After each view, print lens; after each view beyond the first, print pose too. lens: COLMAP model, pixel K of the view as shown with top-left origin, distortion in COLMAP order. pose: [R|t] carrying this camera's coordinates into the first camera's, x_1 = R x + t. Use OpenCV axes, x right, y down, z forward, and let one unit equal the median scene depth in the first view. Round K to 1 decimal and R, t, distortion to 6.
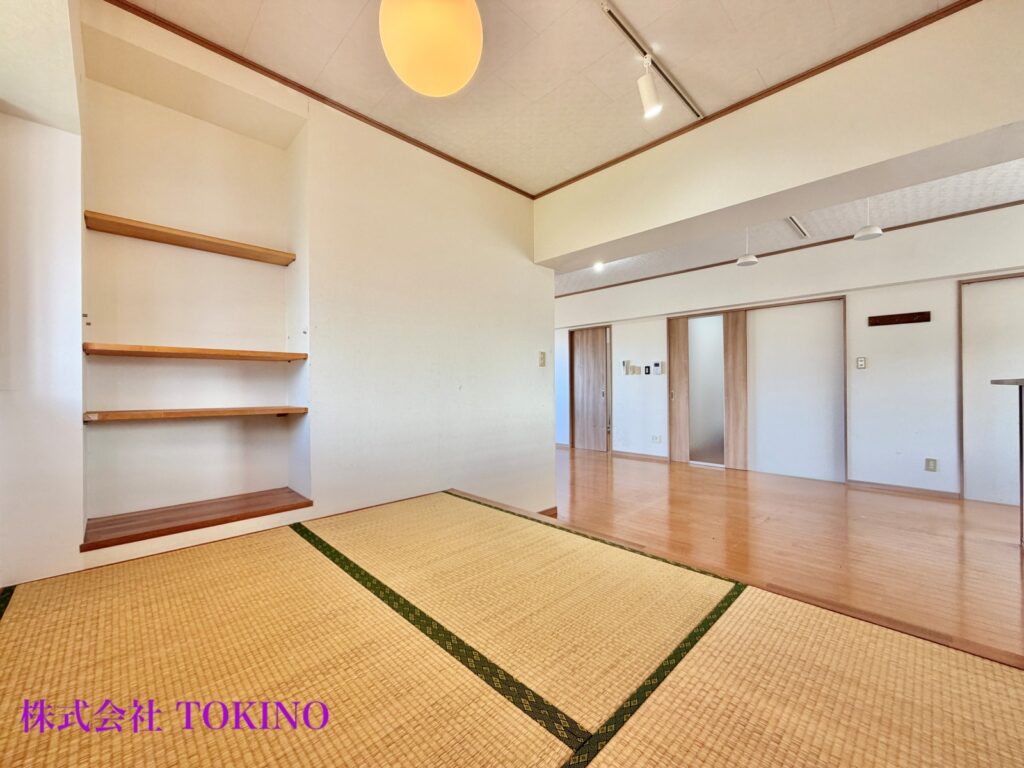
lens RADIAL K [[408.2, 0, 507.1], [0, 408.2, 381.5], [0, 0, 1]] dist [0.000366, -0.000357]
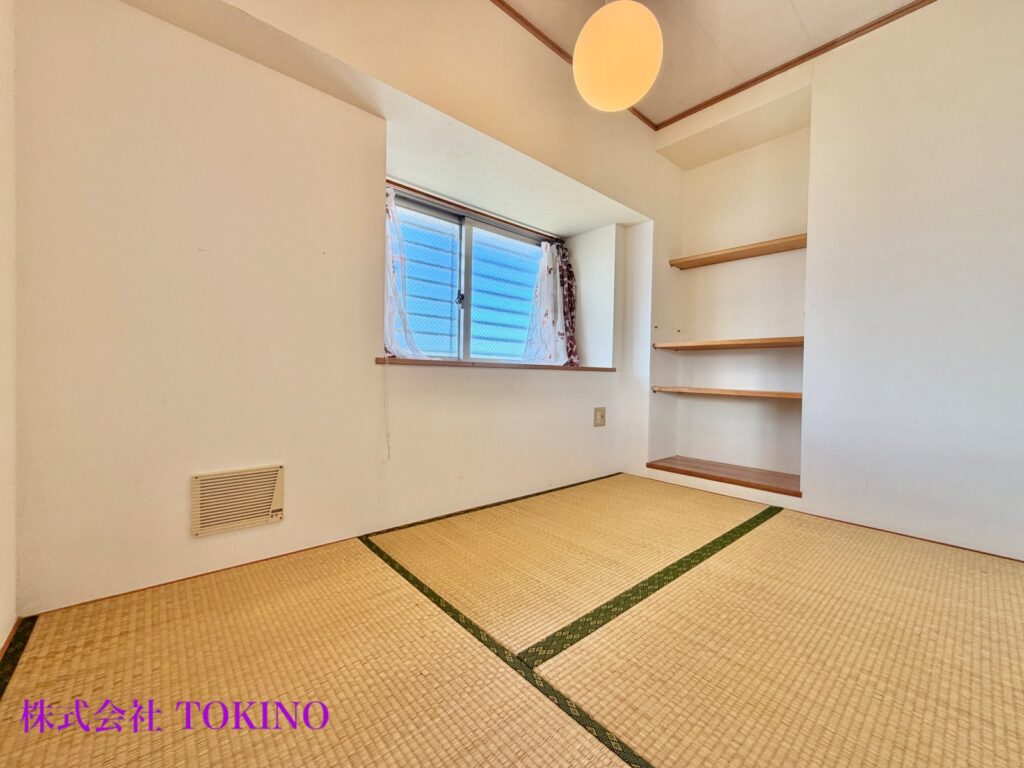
lens RADIAL K [[408.2, 0, 508.8], [0, 408.2, 378.6], [0, 0, 1]] dist [0.000366, -0.000357]
pose [[-0.056949, 0.008289, -0.998343, 0.768505], [-0.008329, 0.999927, 0.008777, 0.042833], [0.998342, 0.008815, -0.056876, 0.584271]]
